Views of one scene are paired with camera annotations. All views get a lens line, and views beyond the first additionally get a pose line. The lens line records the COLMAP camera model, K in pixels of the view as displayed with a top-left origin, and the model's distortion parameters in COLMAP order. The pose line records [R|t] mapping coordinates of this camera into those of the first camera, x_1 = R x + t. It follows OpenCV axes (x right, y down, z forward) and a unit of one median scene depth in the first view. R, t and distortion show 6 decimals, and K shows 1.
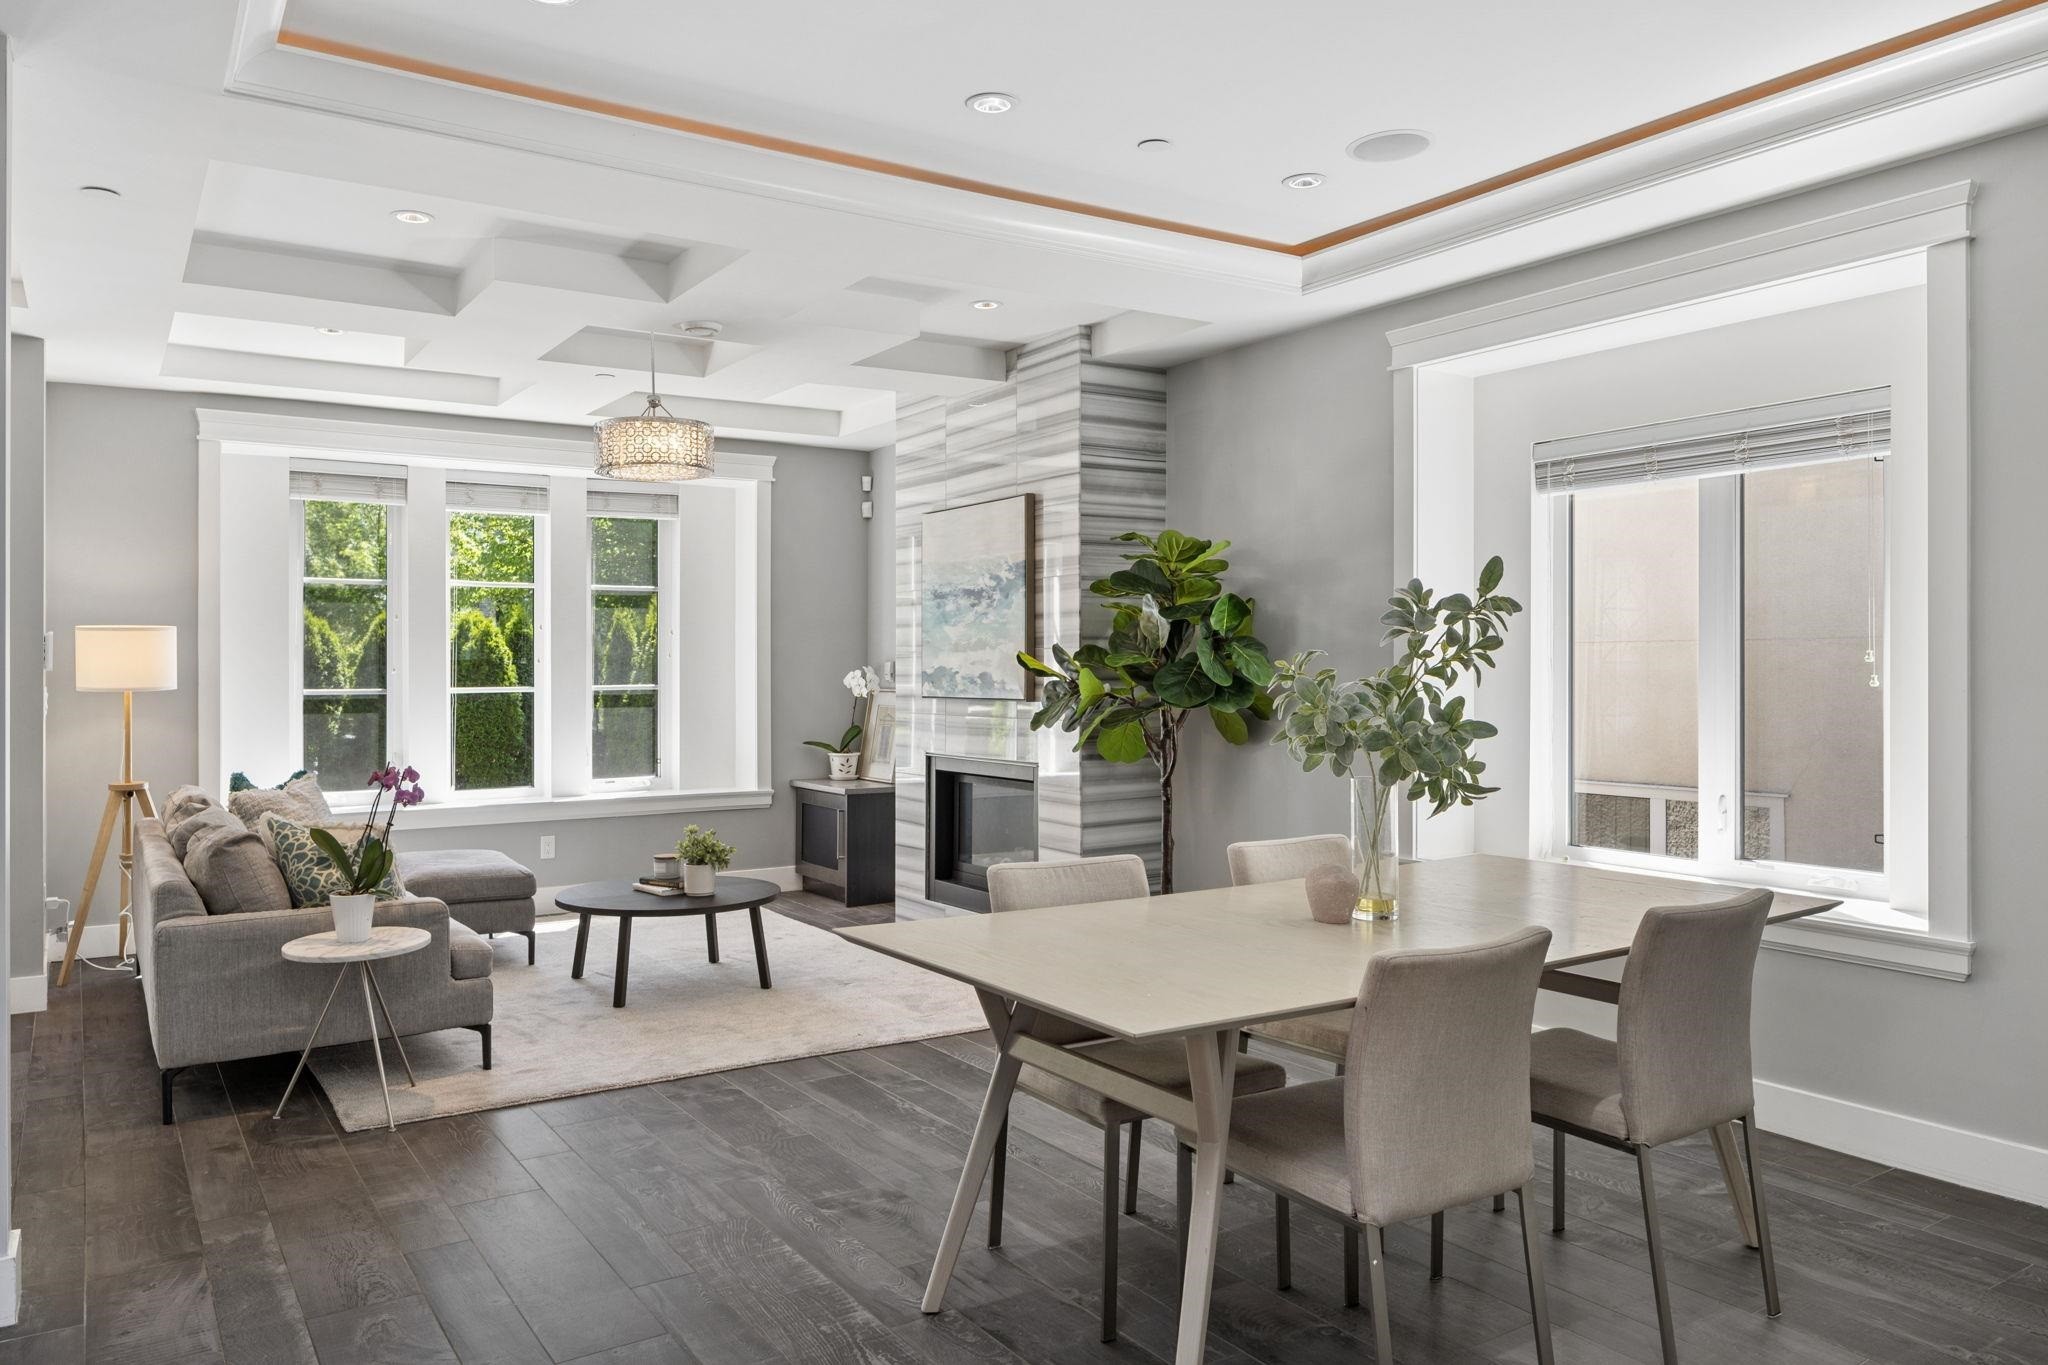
lens RADIAL K [[1403.4, 0, 979.2], [0, 1403.4, 661.8], [0, 0, 1]] dist [-0.008941, 0.007306]
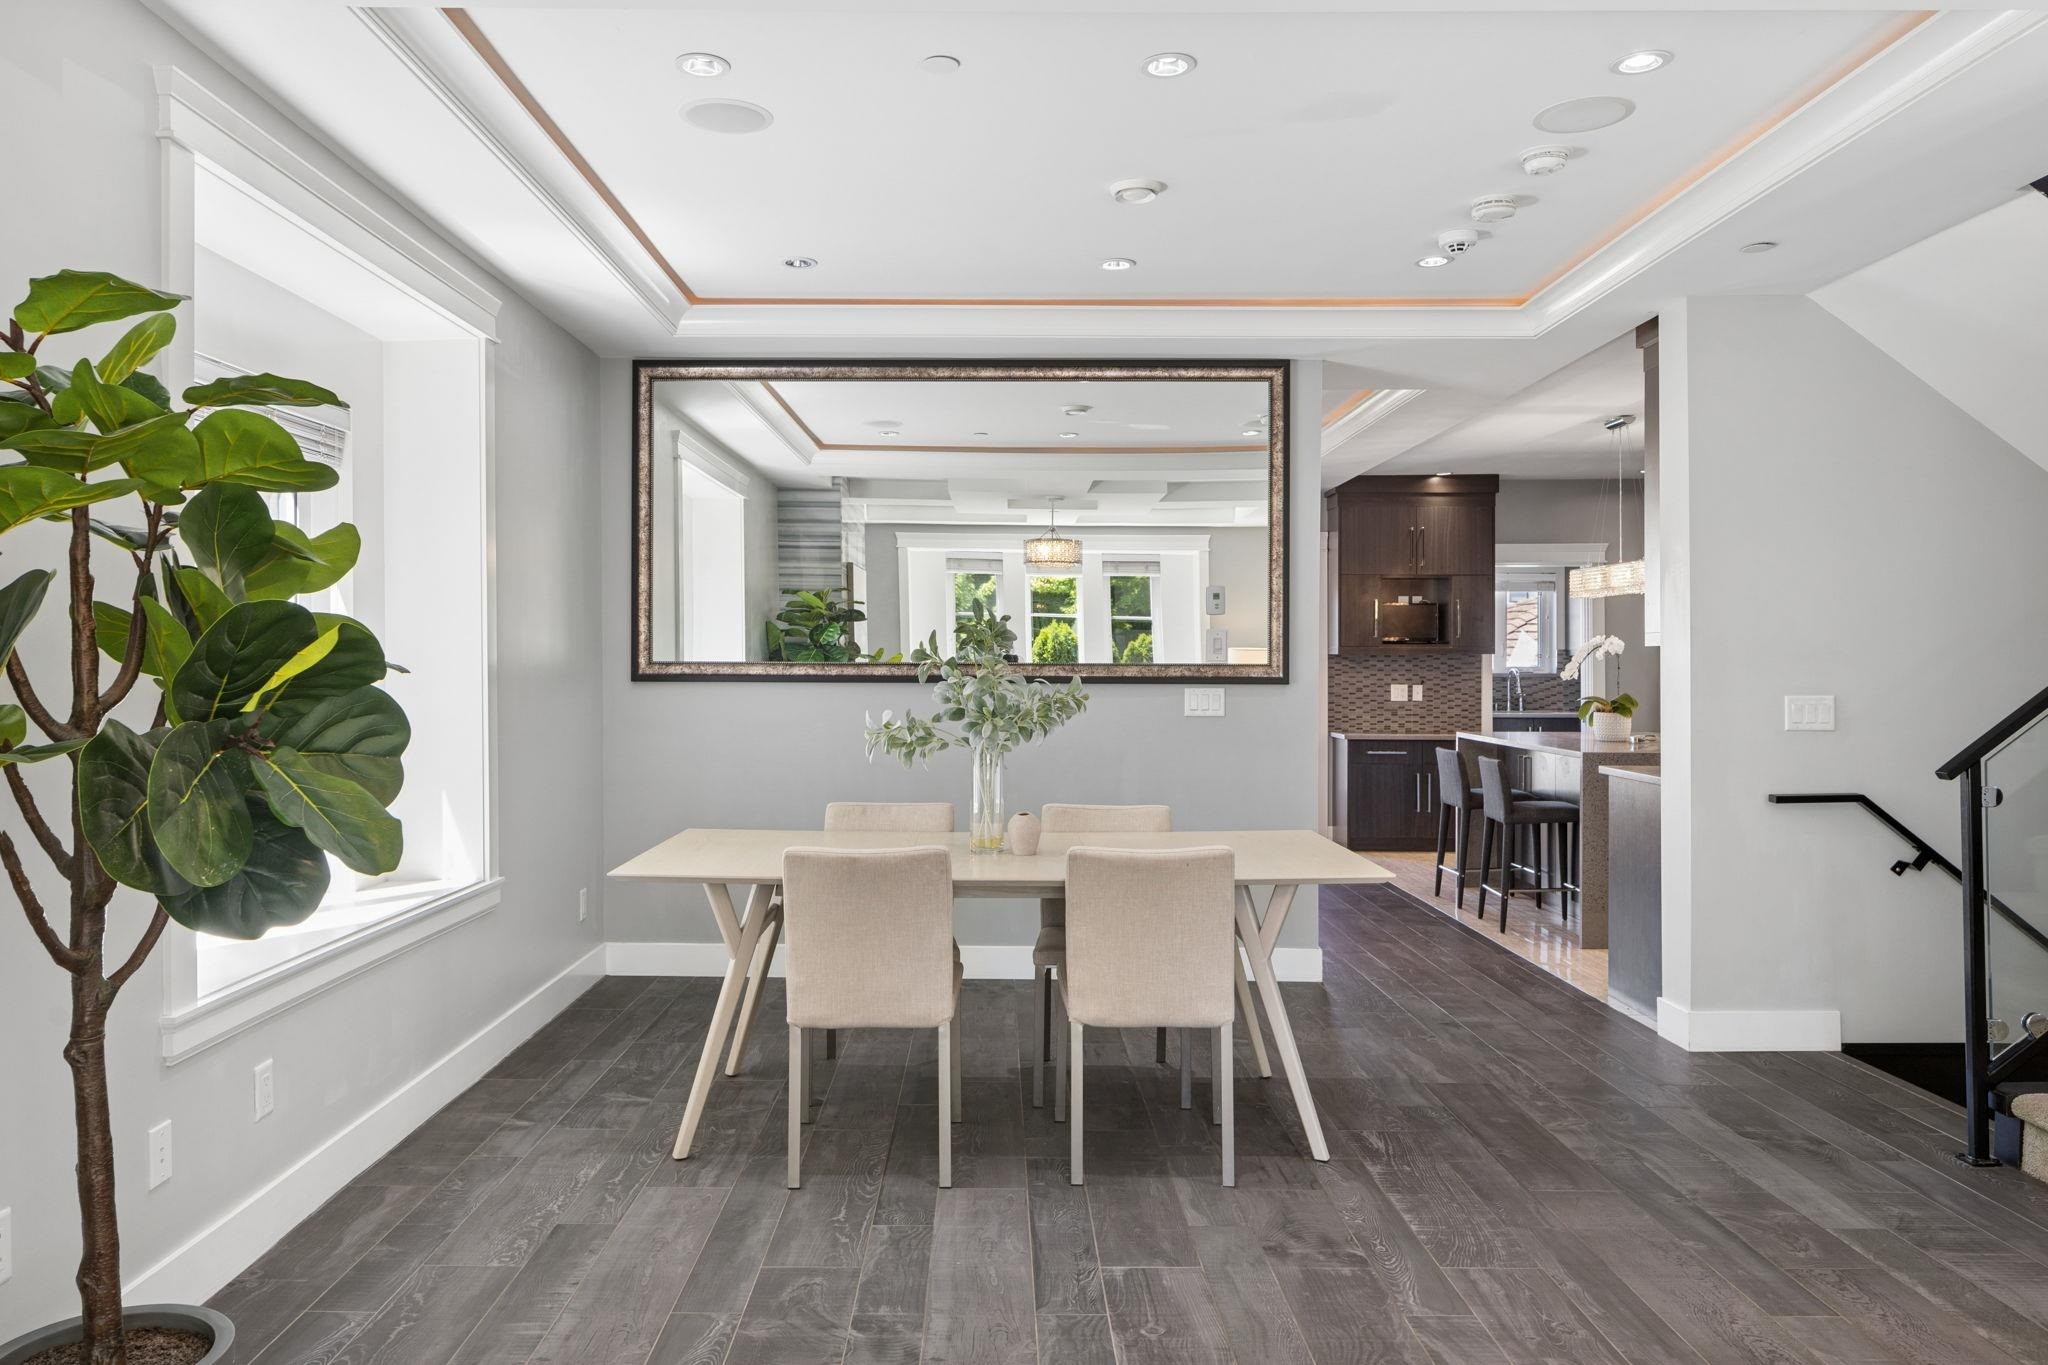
lens RADIAL K [[1394.1, 0, 984.0], [0, 1394.1, 656.6], [0, 0, 1]] dist [-0.004472, -0.003325]
pose [[-0.838228, 0.004122, 0.545304, -0.225358], [-0.000302, 0.999968, -0.008023, 0.001256], [-0.545320, -0.006889, -0.838200, 1.059597]]
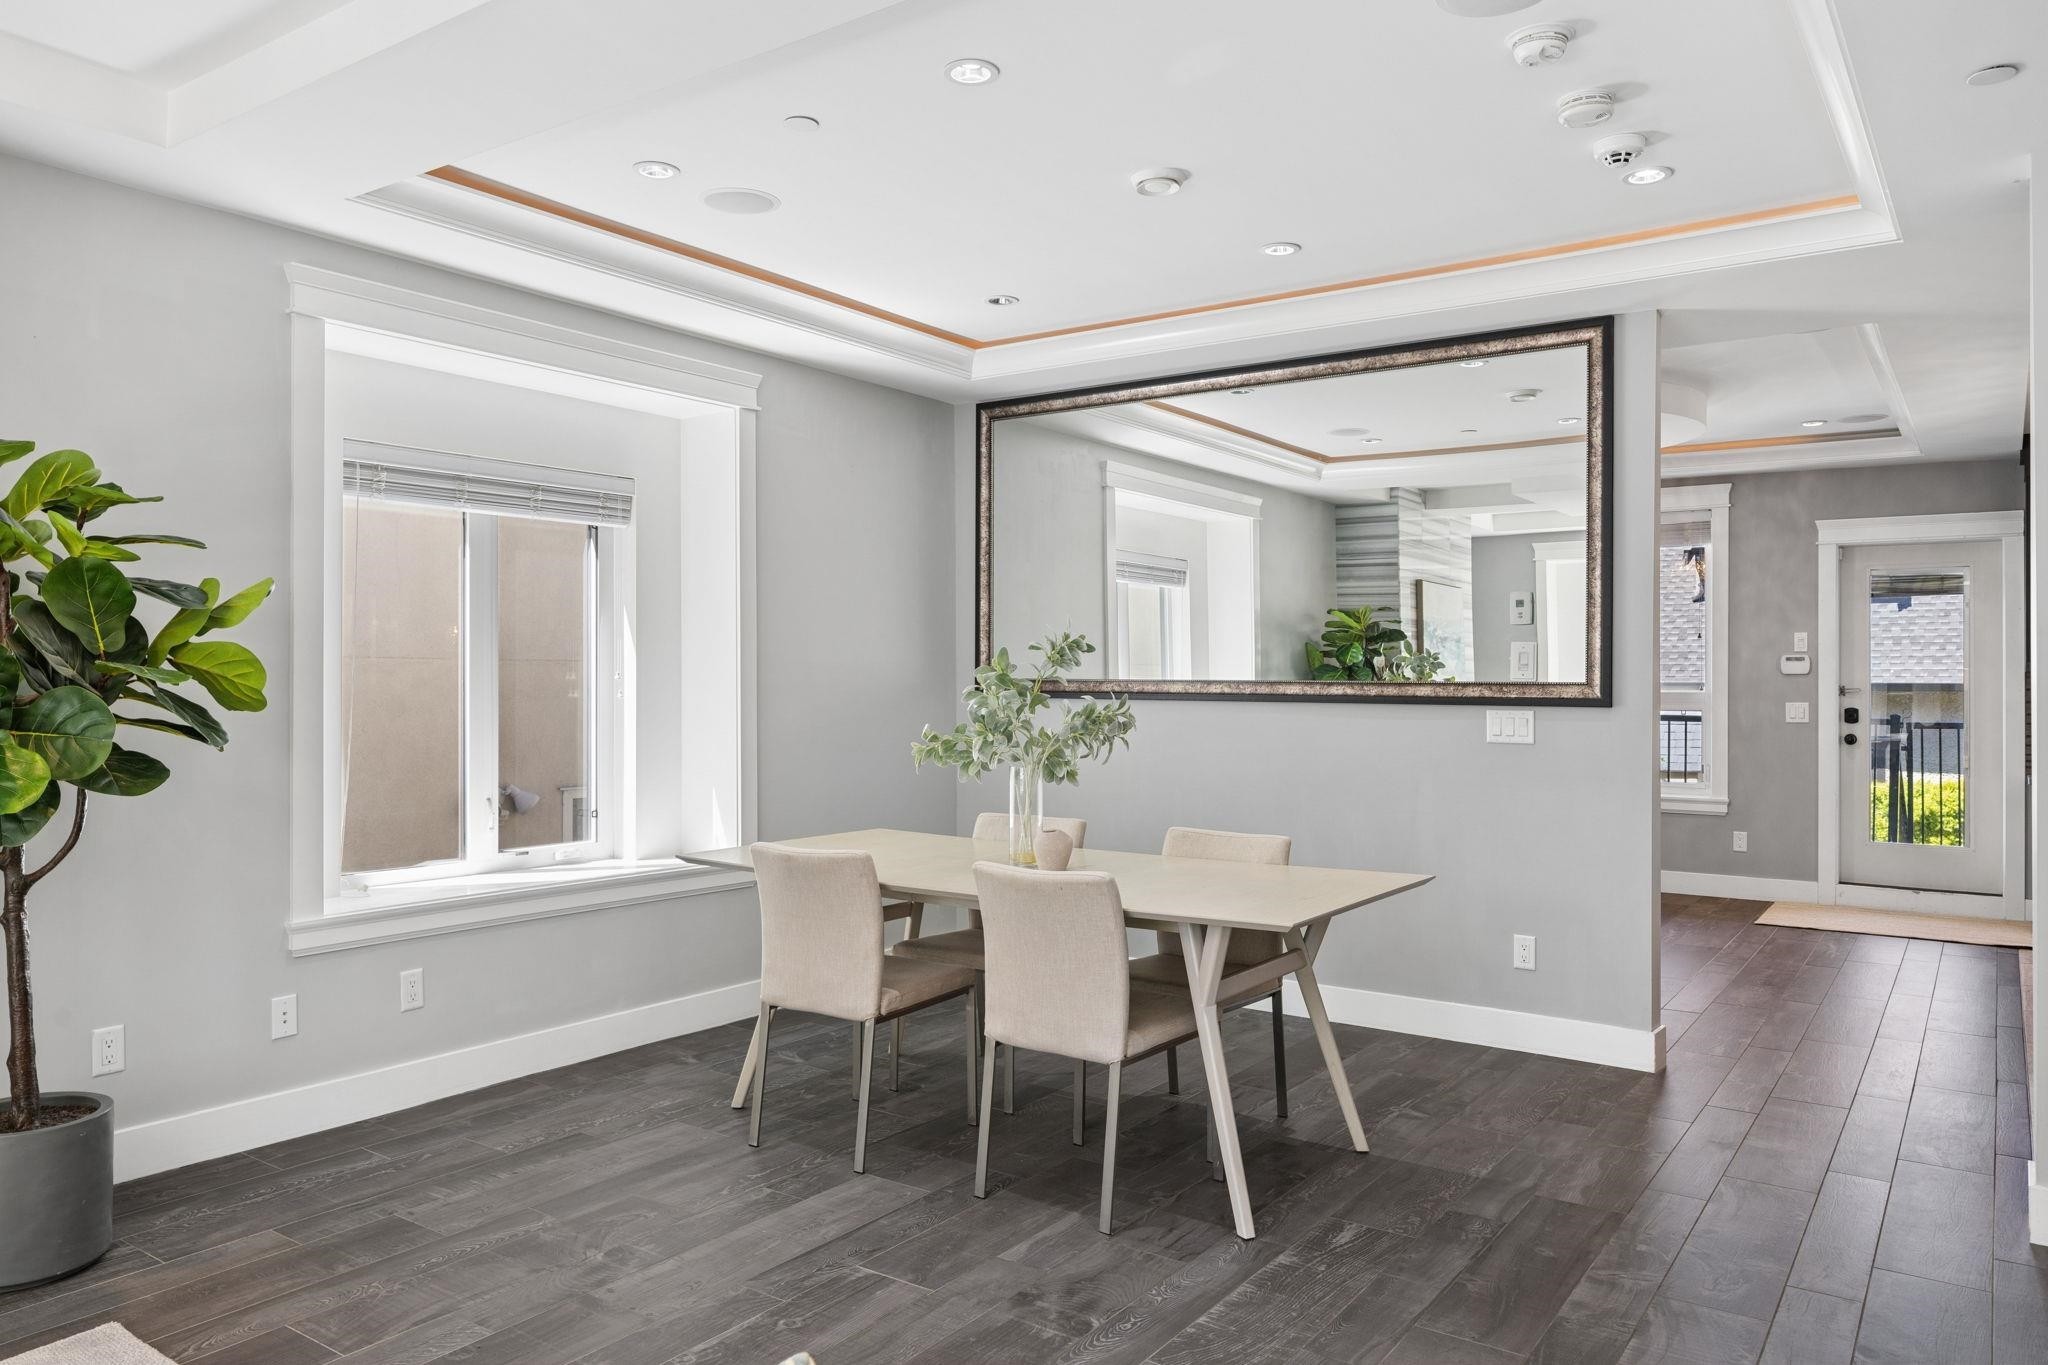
lens RADIAL K [[1394.1, 0, 1003.2], [0, 1394.1, 672.2], [0, 0, 1]] dist [-0.004472, -0.003325]
pose [[-0.370848, 0.007782, 0.928661, -0.485868], [-0.004880, 0.999935, -0.010329, 0.002639], [-0.928681, -0.008362, -0.370785, 0.757742]]
